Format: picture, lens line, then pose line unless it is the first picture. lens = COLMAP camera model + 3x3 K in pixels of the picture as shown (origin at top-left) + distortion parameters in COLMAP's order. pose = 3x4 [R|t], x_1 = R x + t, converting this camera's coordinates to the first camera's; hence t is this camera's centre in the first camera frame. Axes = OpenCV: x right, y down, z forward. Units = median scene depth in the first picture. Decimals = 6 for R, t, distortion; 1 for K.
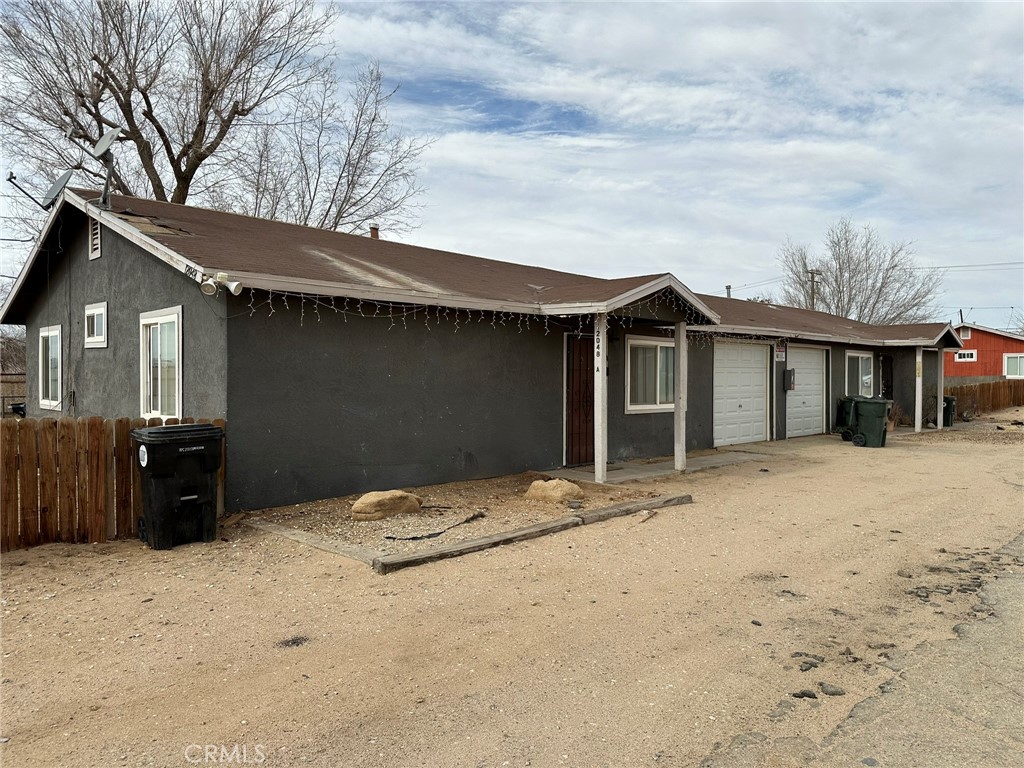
lens RADIAL K [[751.2, 0, 512.0], [0, 751.2, 384.0], [0, 0, 1]] dist [0.075474, -0.004175]
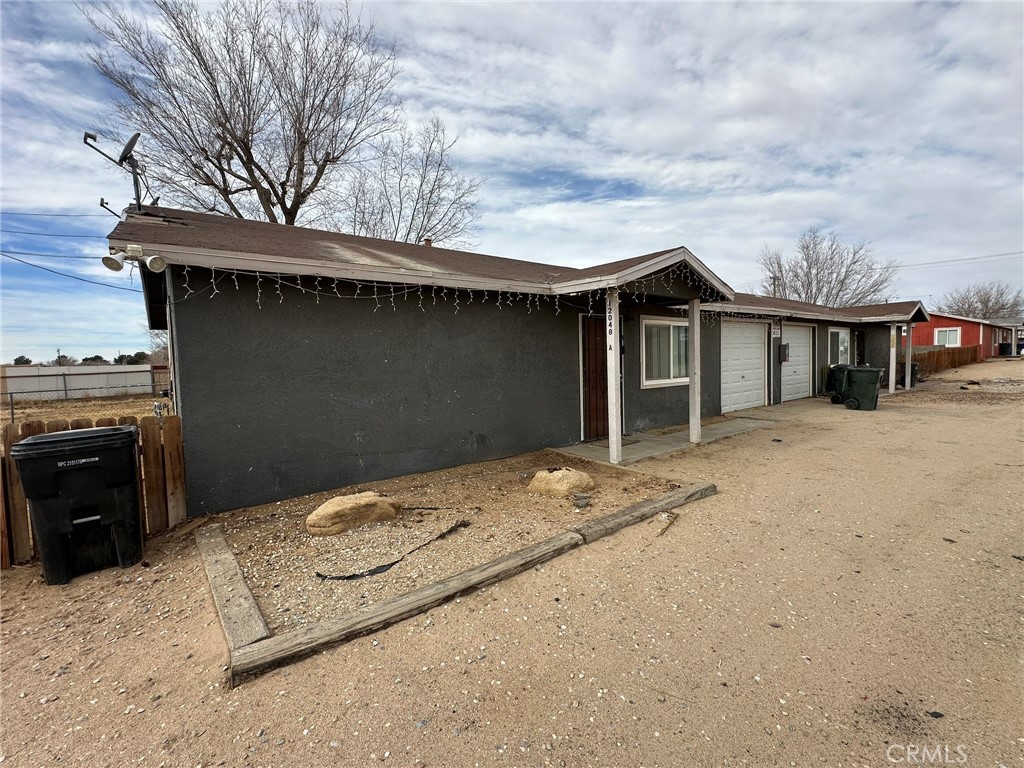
lens RADIAL K [[468.3, 0, 509.7], [0, 468.3, 387.6], [0, 0, 1]] dist [-0.001939, 0.000287]
pose [[0.991235, -0.022851, -0.130121, 0.053705], [0.029750, 0.998239, 0.051321, -0.002589], [0.128719, -0.054742, 0.990169, 0.326213]]
